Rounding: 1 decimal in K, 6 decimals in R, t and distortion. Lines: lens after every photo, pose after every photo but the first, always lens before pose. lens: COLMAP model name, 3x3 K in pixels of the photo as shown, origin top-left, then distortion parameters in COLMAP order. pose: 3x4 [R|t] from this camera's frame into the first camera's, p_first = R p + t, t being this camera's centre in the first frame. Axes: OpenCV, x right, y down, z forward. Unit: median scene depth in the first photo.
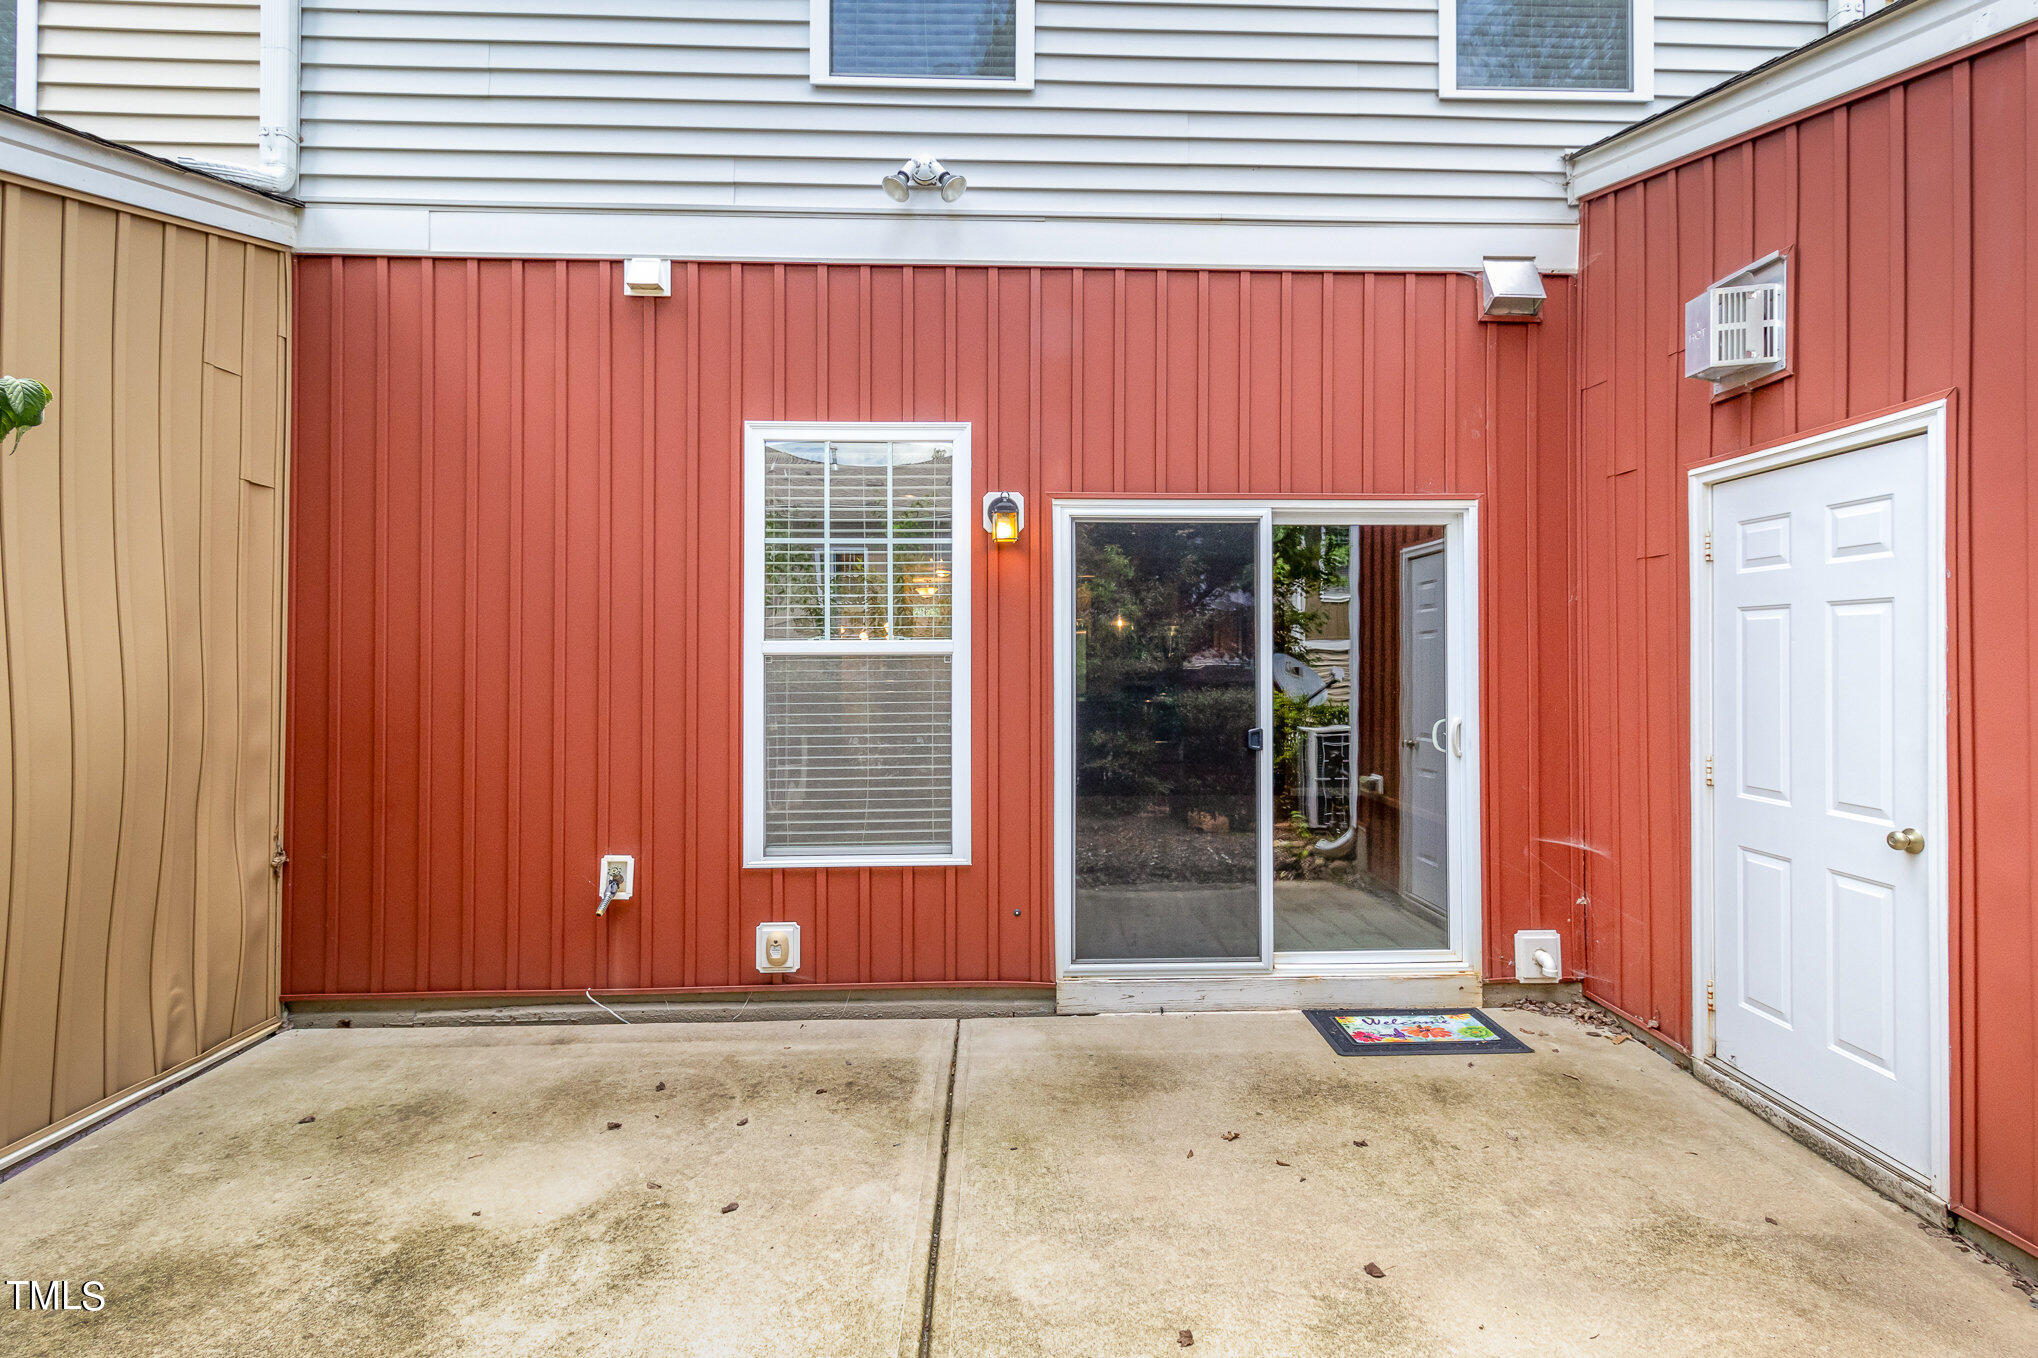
lens RADIAL K [[995.3, 0, 1017.8], [0, 995.3, 652.7], [0, 0, 1]] dist [0.003270, -0.000218]
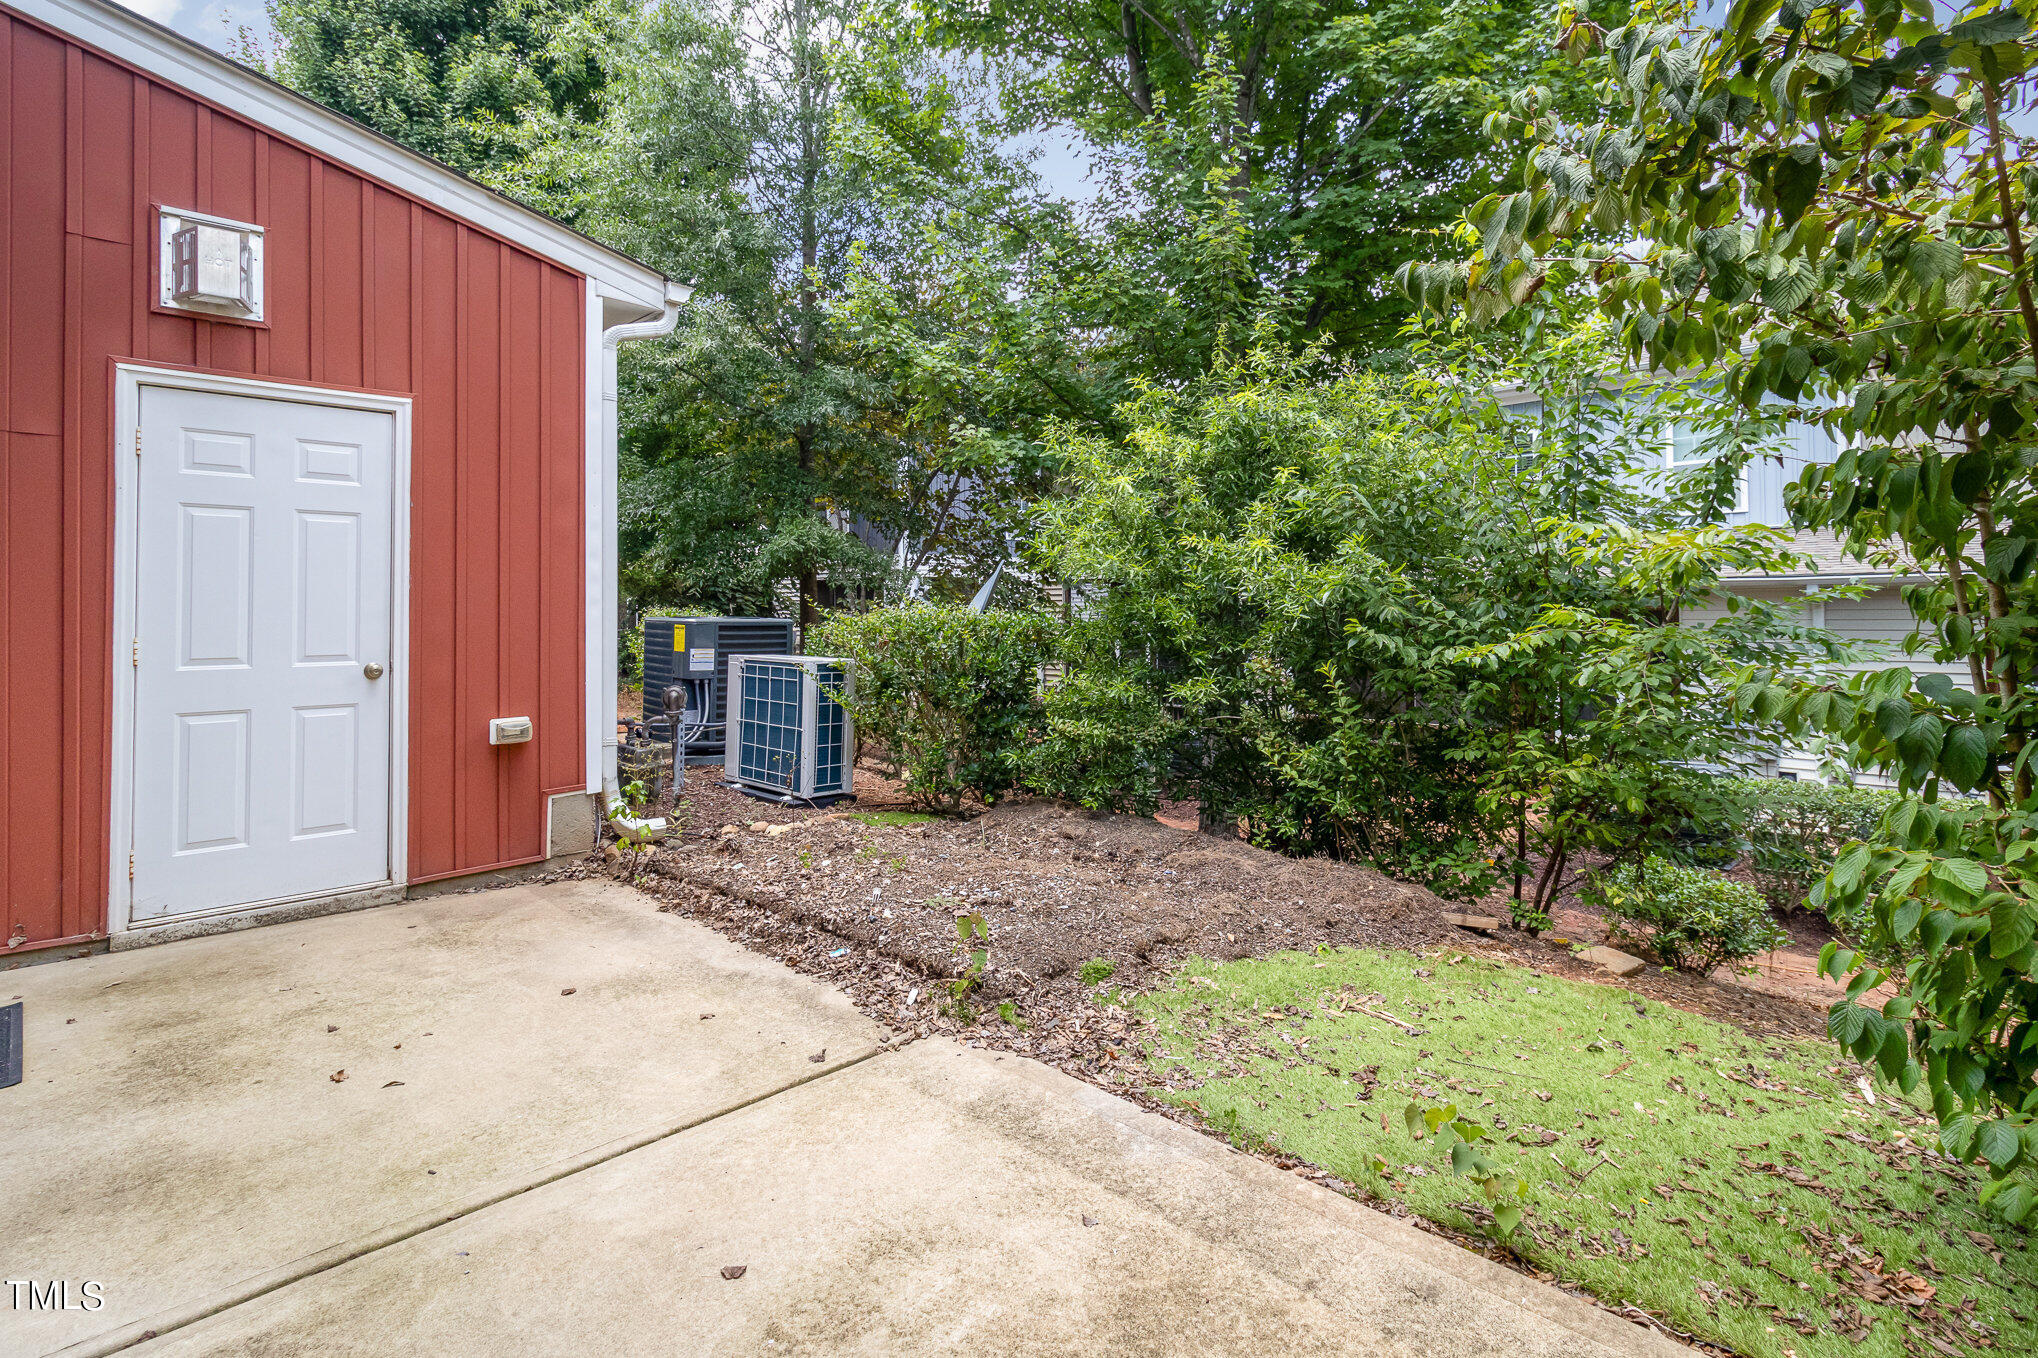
lens RADIAL K [[995.3, 0, 1017.8], [0, 995.3, 652.7], [0, 0, 1]] dist [0.003270, -0.000218]
pose [[-0.690419, -0.025068, 0.722975, -0.819558], [0.002737, 0.999302, 0.037263, 0.091640], [-0.723404, 0.027705, -0.689869, 1.183918]]
